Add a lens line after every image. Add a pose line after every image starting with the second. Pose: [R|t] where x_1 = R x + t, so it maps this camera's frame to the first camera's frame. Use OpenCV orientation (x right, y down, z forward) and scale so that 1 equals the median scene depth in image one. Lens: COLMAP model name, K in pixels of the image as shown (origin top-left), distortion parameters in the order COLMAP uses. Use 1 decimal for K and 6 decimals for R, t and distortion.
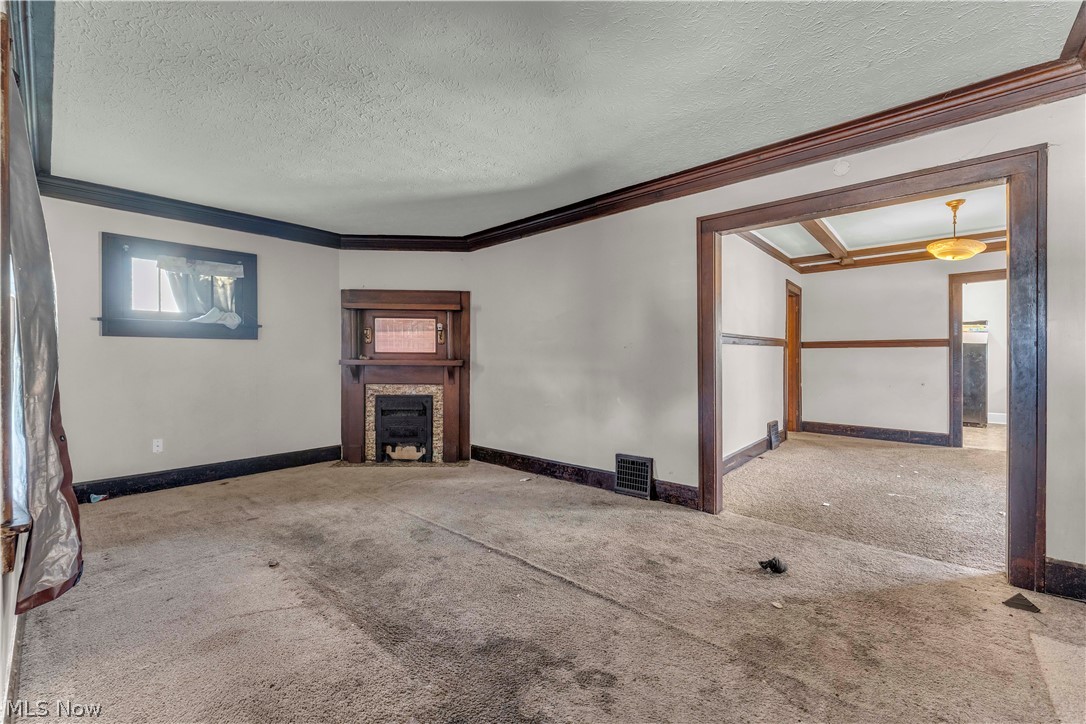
lens RADIAL K [[453.0, 0, 528.5], [0, 453.0, 360.6], [0, 0, 1]] dist [-0.002158, -0.000649]
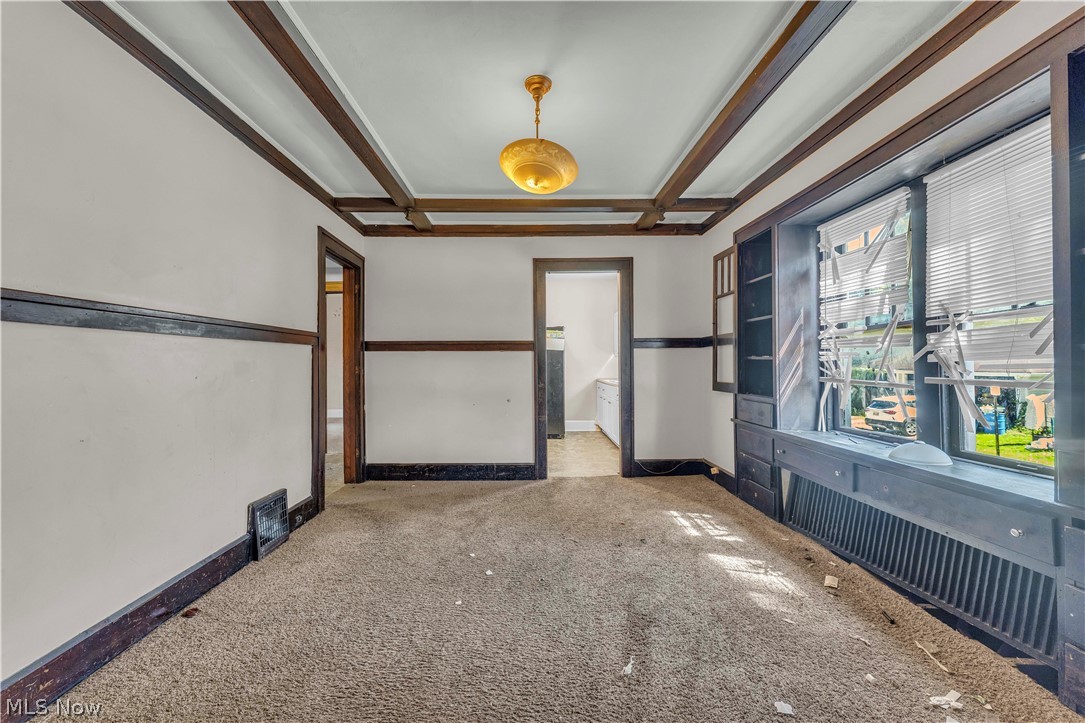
lens RADIAL K [[452.5, 0, 545.1], [0, 452.5, 362.8], [0, 0, 1]] dist [-0.002158, -0.000649]
pose [[0.719586, 0.002271, 0.694400, 0.376176], [0.007211, 0.999916, -0.010742, -0.001845], [-0.694366, 0.012737, 0.719509, 0.397130]]
